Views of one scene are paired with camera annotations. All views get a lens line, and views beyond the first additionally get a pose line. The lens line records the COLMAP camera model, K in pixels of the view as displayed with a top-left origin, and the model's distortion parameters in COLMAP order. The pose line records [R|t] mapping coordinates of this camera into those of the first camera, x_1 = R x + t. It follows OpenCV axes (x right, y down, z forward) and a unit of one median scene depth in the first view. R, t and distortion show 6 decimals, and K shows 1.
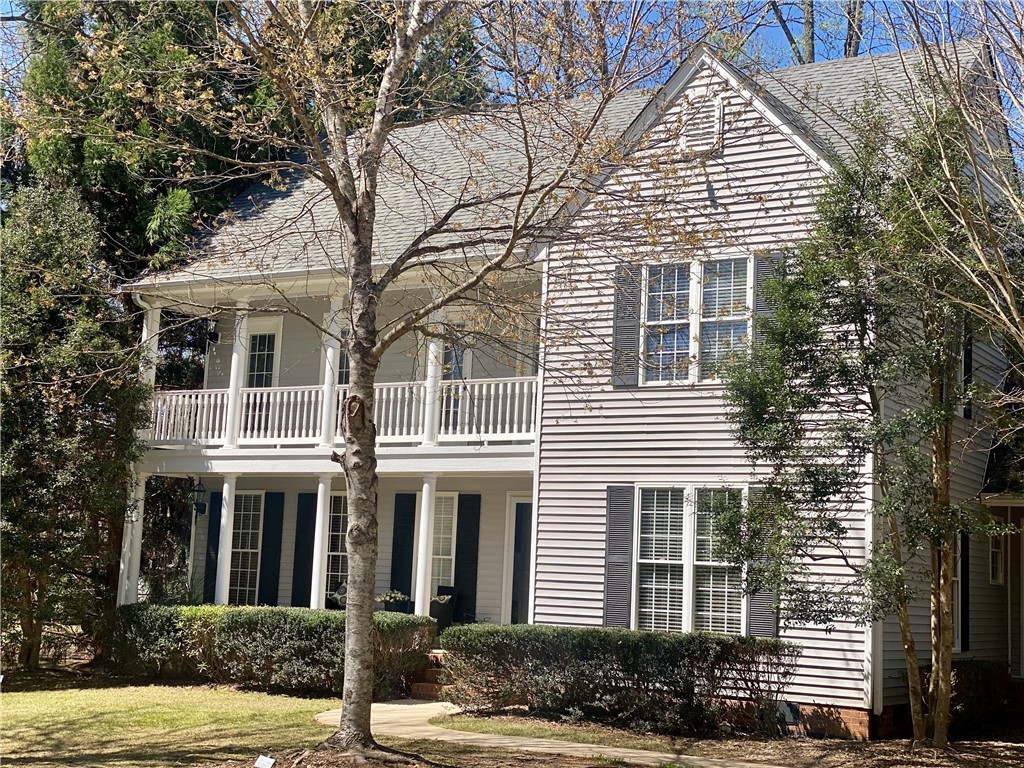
lens RADIAL K [[1517.5, 0, 511.5], [0, 1517.5, 380.5], [0, 0, 1]] dist [0.110326, 0.000000]
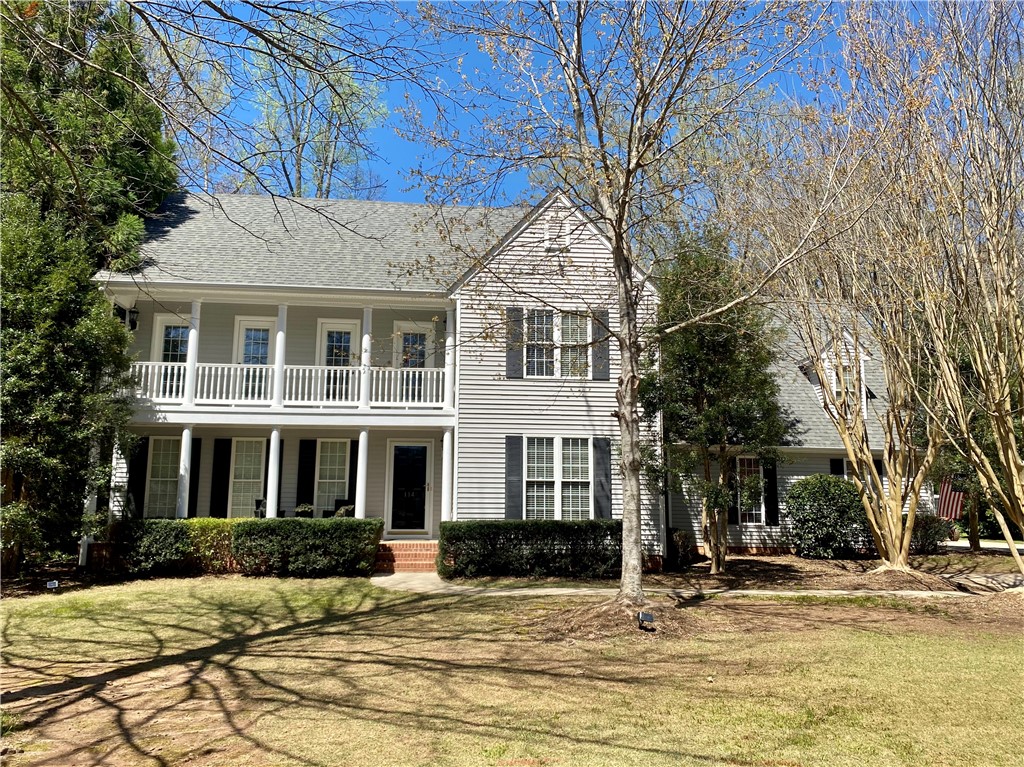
lens RADIAL K [[770.5, 0, 512.3], [0, 770.5, 386.1], [0, 0, 1]] dist [0.004714, -0.002079]
pose [[0.803075, 0.043553, 0.594284, -0.445101], [-0.050377, 0.998717, -0.005116, 0.018238], [-0.593745, -0.025829, 0.804239, 0.305094]]
